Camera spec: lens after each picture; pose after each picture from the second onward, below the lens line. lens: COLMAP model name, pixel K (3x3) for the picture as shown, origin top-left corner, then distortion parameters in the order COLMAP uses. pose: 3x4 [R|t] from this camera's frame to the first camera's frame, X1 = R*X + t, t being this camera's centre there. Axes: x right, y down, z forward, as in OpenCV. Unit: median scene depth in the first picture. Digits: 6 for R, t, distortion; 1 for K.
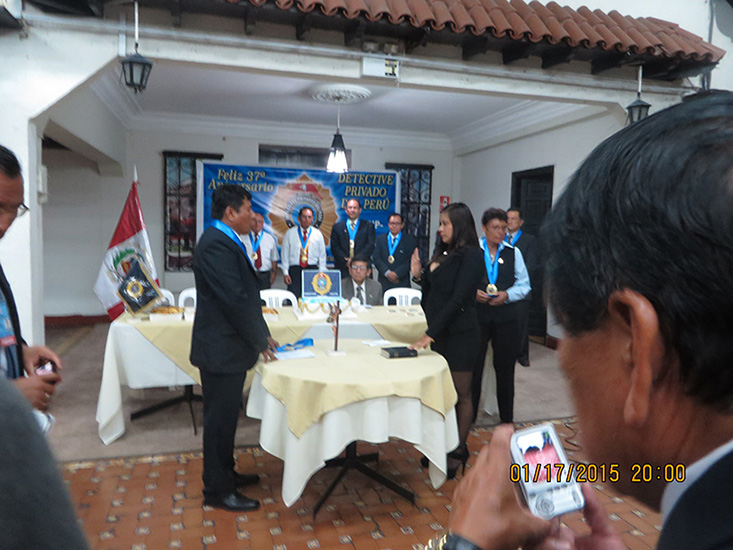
lens RADIAL K [[552.5, 0, 366.9], [0, 552.5, 272.8], [0, 0, 1]] dist [-0.008889, -0.004240]
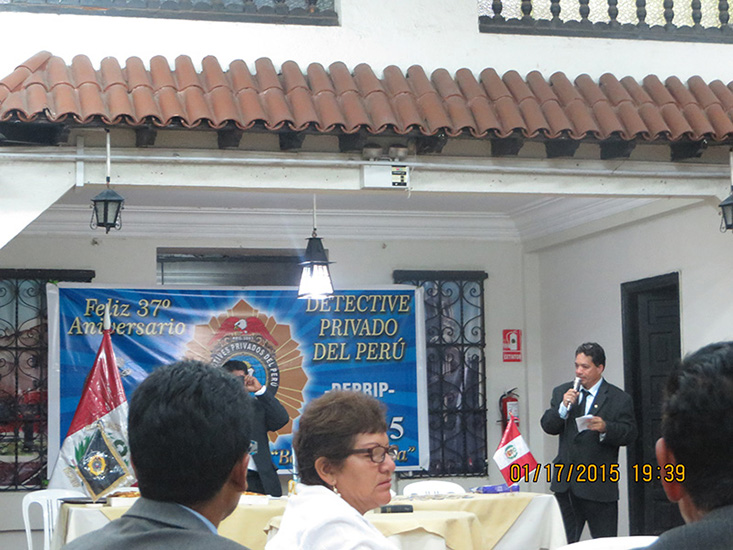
lens RADIAL K [[1763.9, 0, 363.0], [0, 1763.9, 275.0], [0, 0, 1]] dist [-0.127098, 0.366694]
pose [[0.998956, -0.041408, 0.019287, -0.030668], [0.044051, 0.984994, -0.166870, 0.090354], [-0.012088, 0.167546, 0.985790, -0.712353]]
